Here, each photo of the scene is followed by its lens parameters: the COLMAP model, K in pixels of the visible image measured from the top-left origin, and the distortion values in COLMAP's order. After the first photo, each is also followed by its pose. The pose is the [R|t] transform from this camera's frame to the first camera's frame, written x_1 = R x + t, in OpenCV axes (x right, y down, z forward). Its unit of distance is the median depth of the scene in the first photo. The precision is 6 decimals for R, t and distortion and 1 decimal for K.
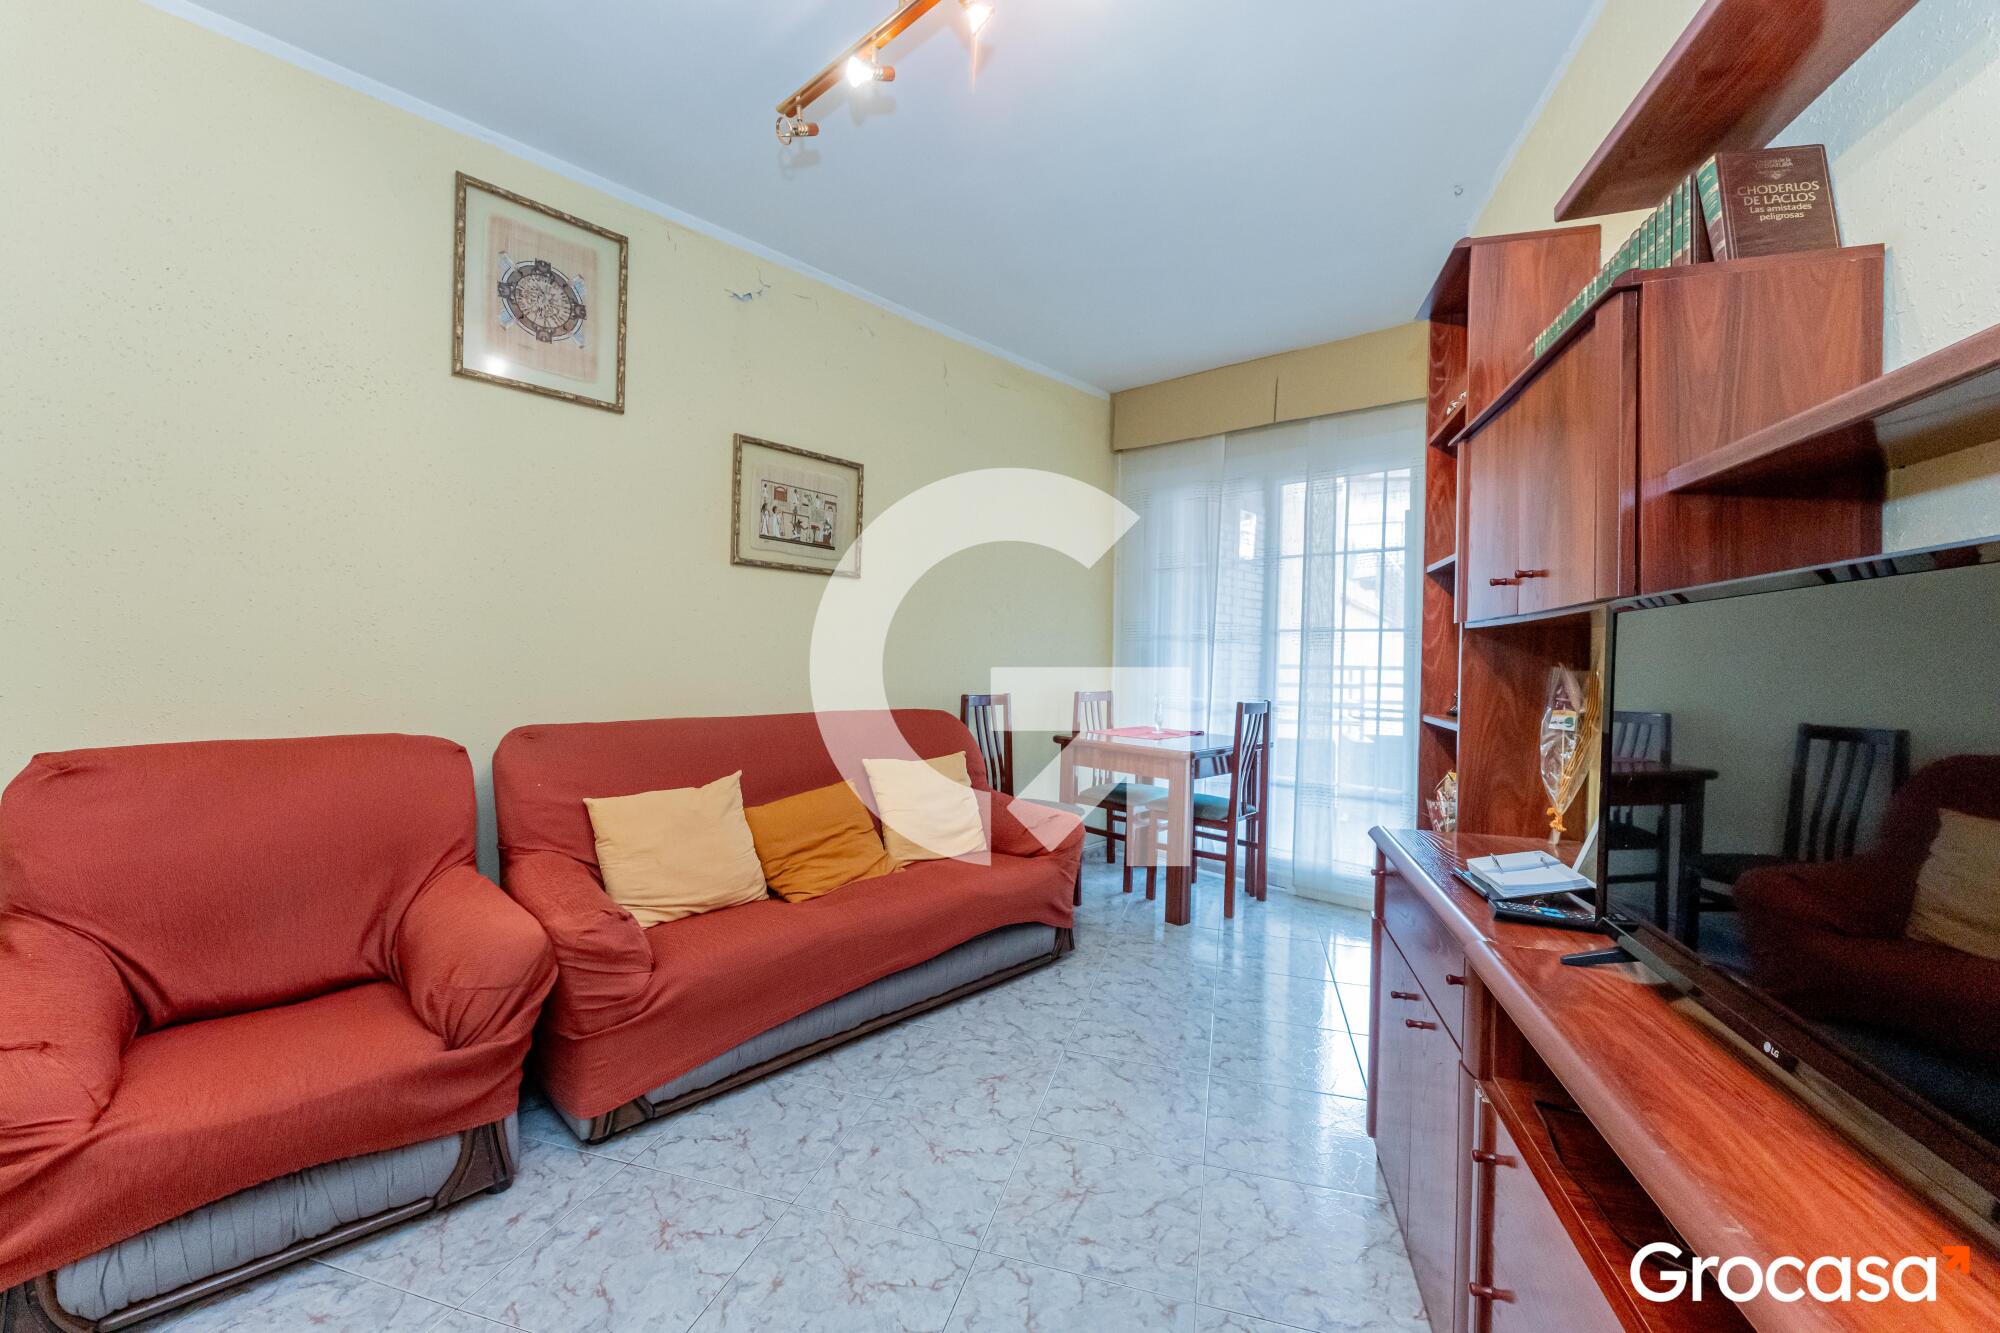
lens RADIAL K [[798.5, 0, 1000.0], [0, 798.5, 666.5], [0, 0, 1]] dist [0.004758, -0.002389]
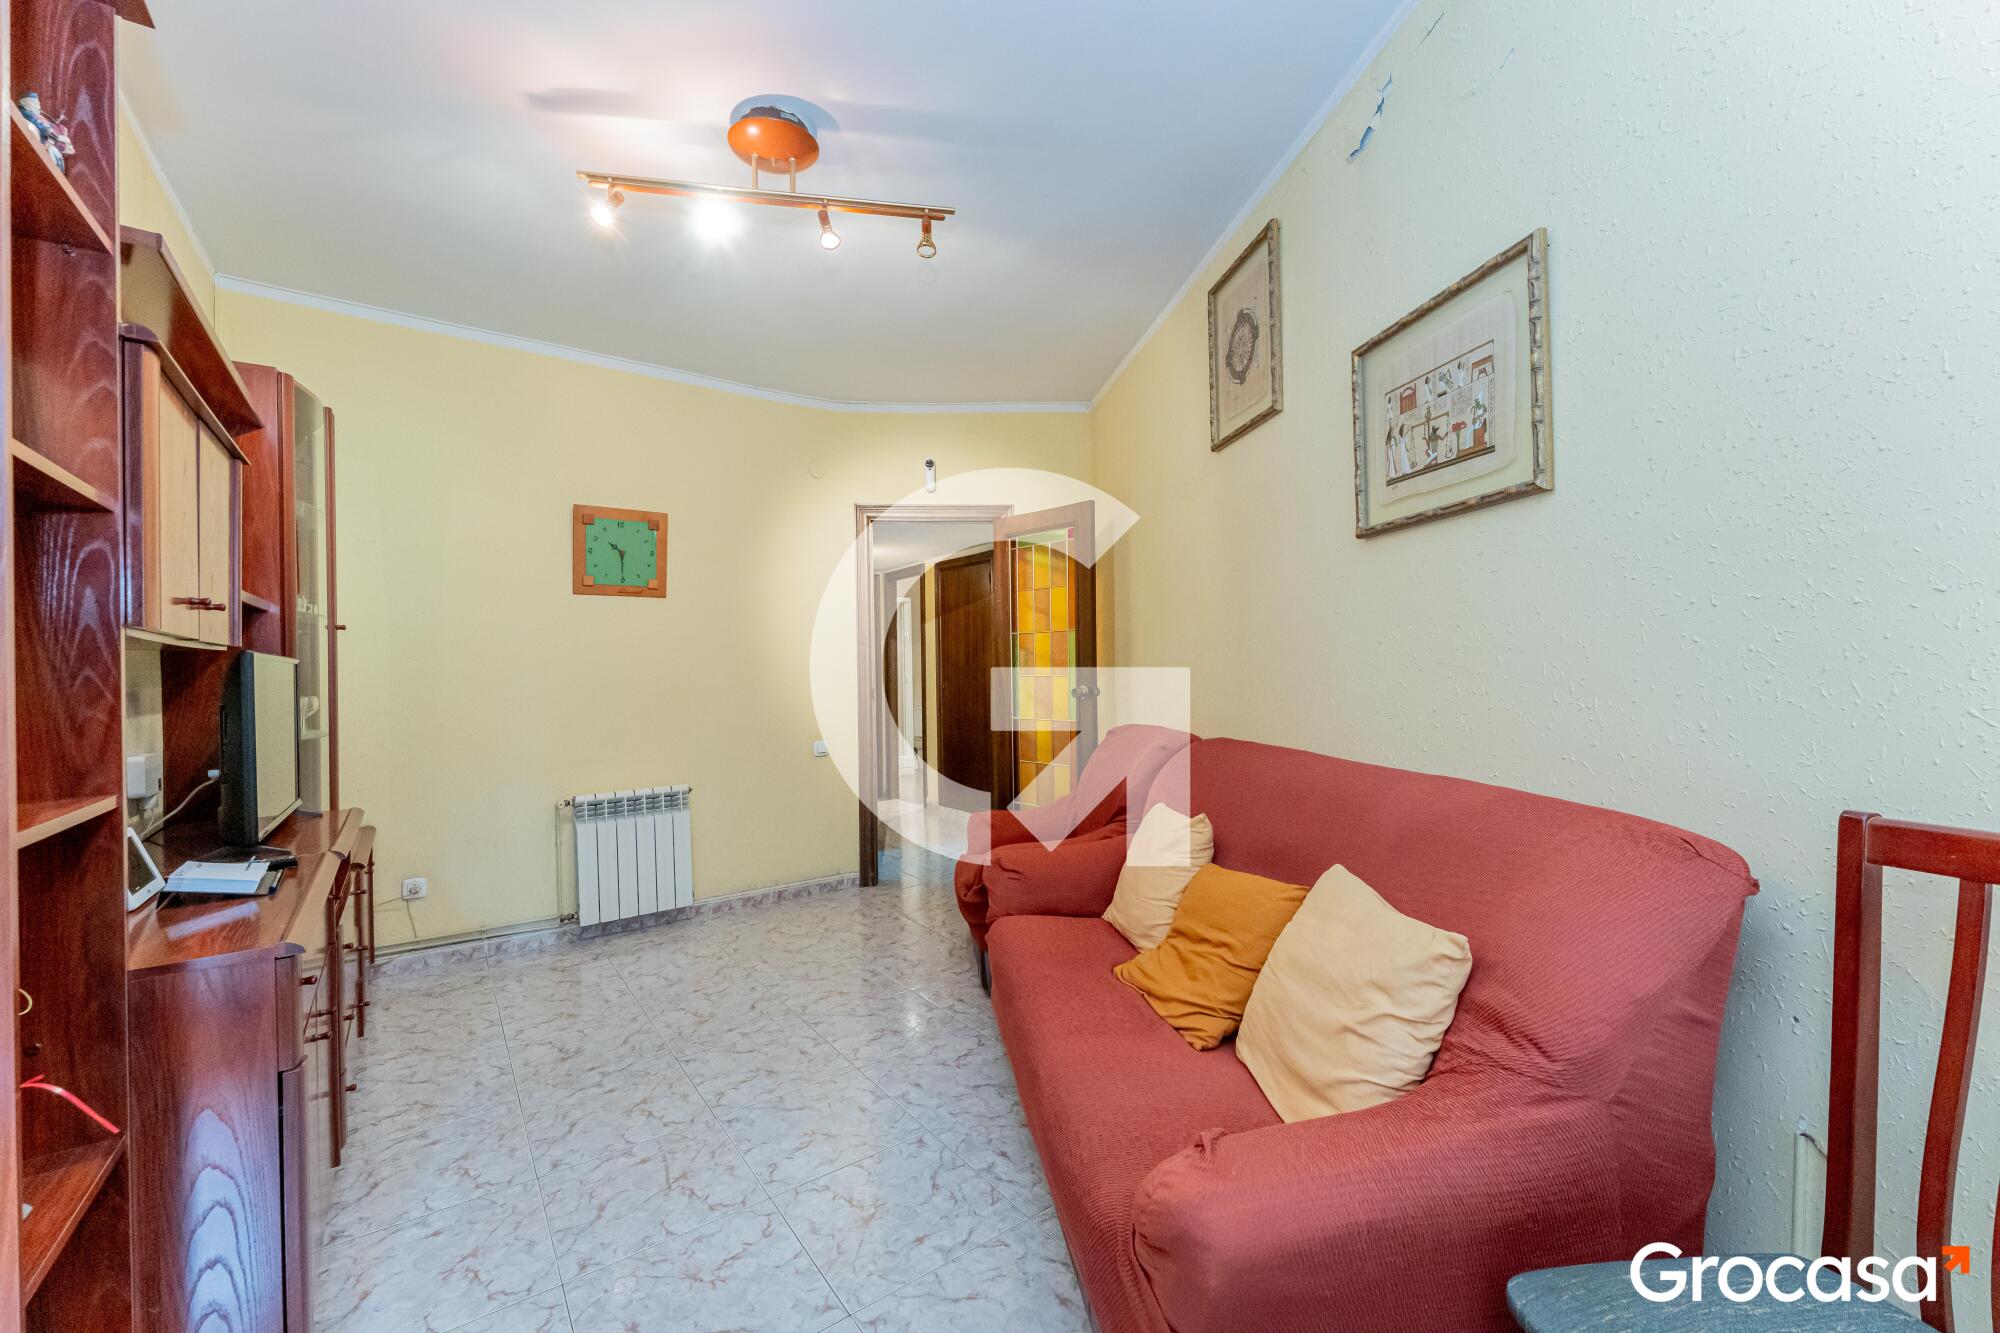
lens RADIAL K [[798.5, 0, 1000.0], [0, 798.5, 666.5], [0, 0, 1]] dist [0.004758, -0.002389]
pose [[-0.613054, -0.008598, -0.789994, 0.383009], [0.002297, 0.999917, -0.012666, -0.009714], [0.790037, -0.009580, -0.612984, 1.123315]]
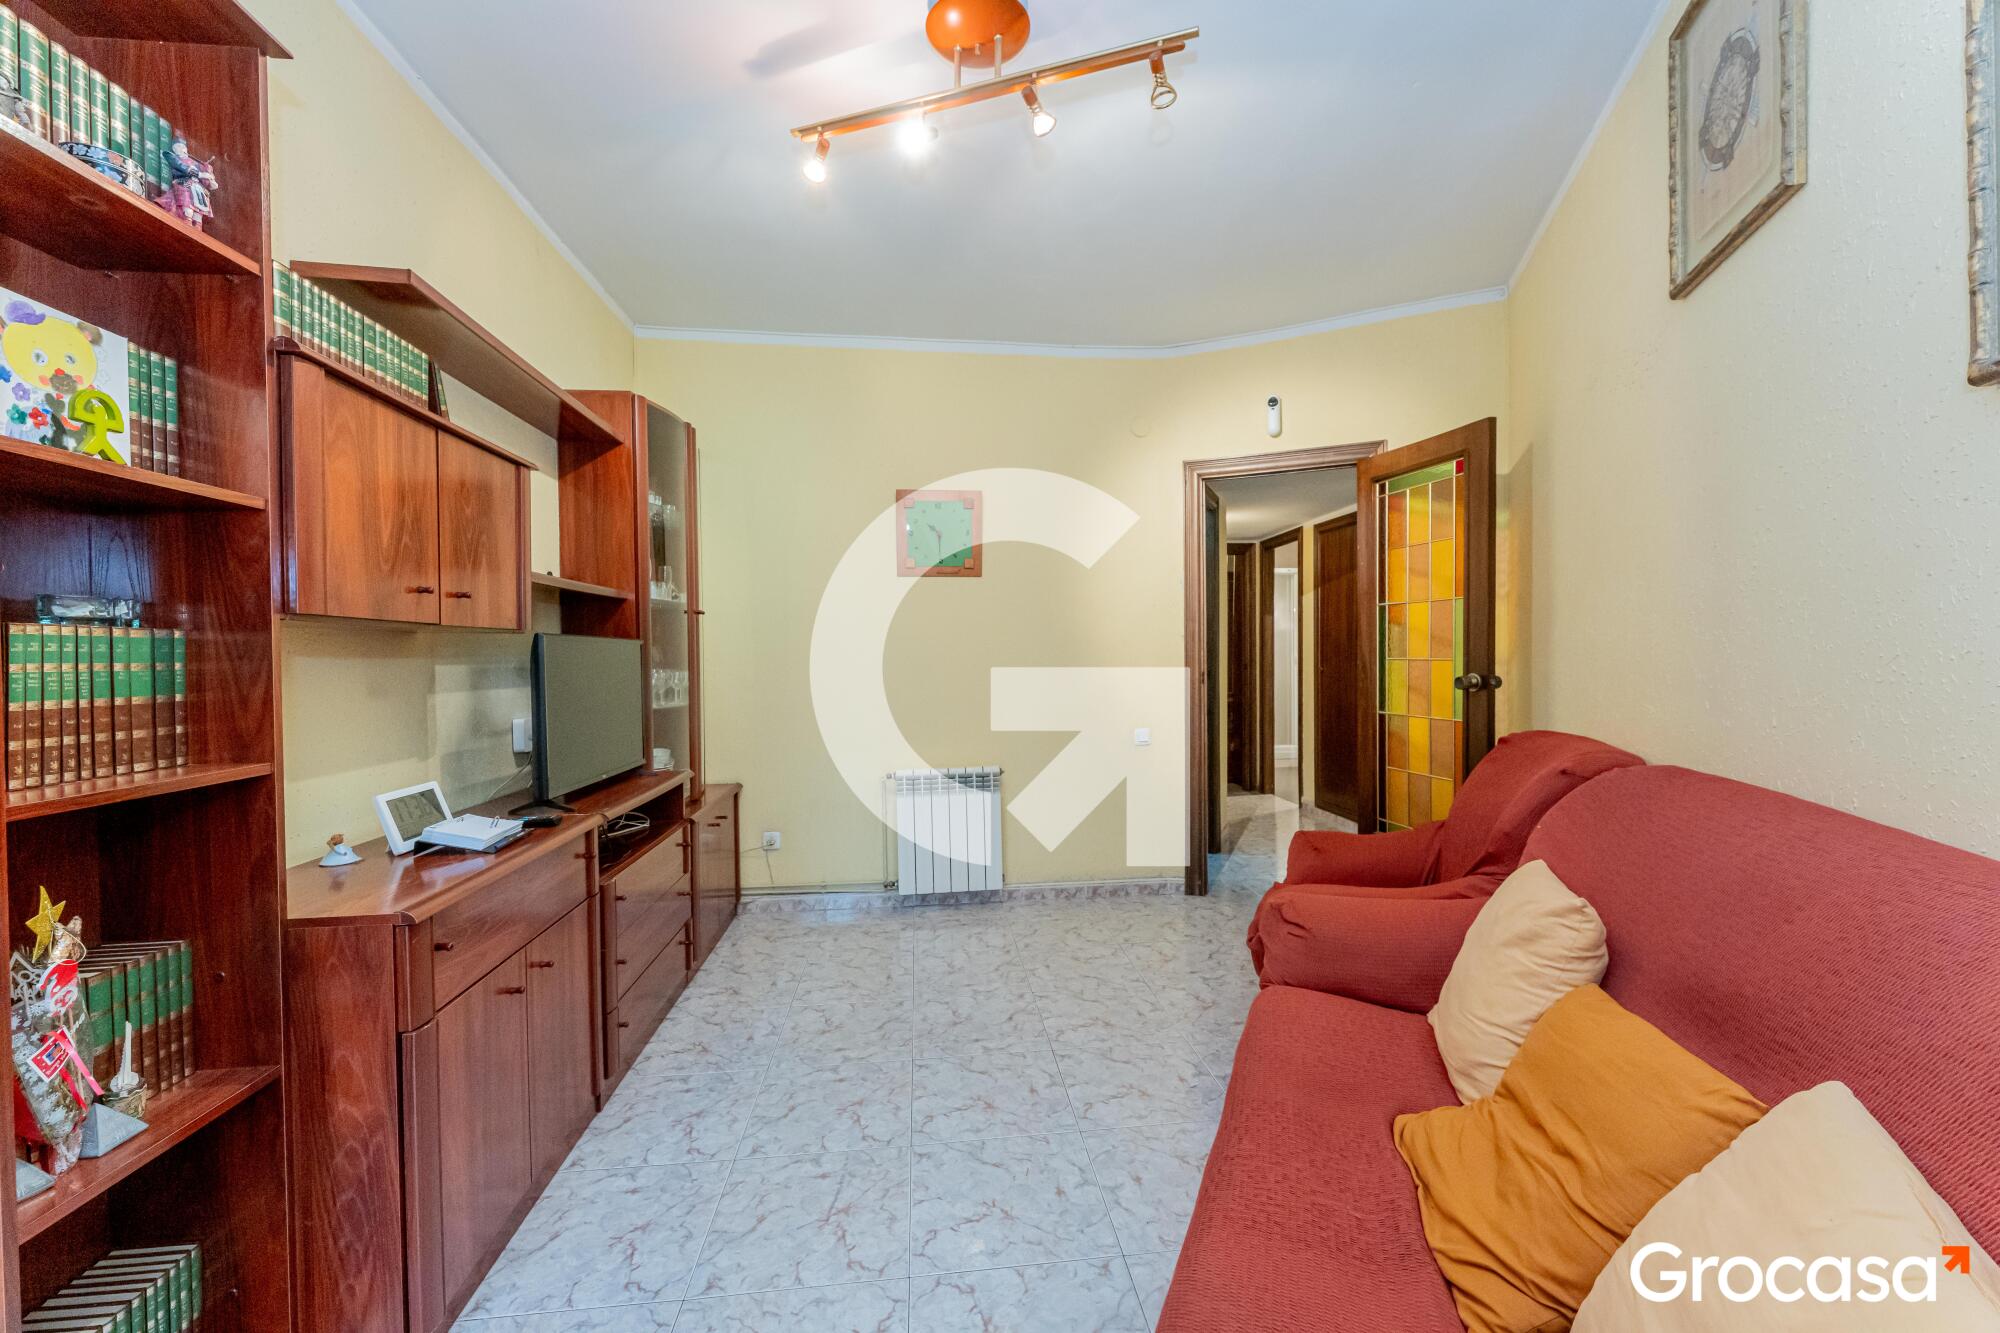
lens RADIAL K [[798.5, 0, 1000.0], [0, 798.5, 666.5], [0, 0, 1]] dist [0.004758, -0.002389]
pose [[-0.924403, 0.000848, -0.381416, 0.159351], [-0.005524, 0.999863, 0.015610, -0.014614], [0.381377, 0.016537, -0.924272, 1.100768]]
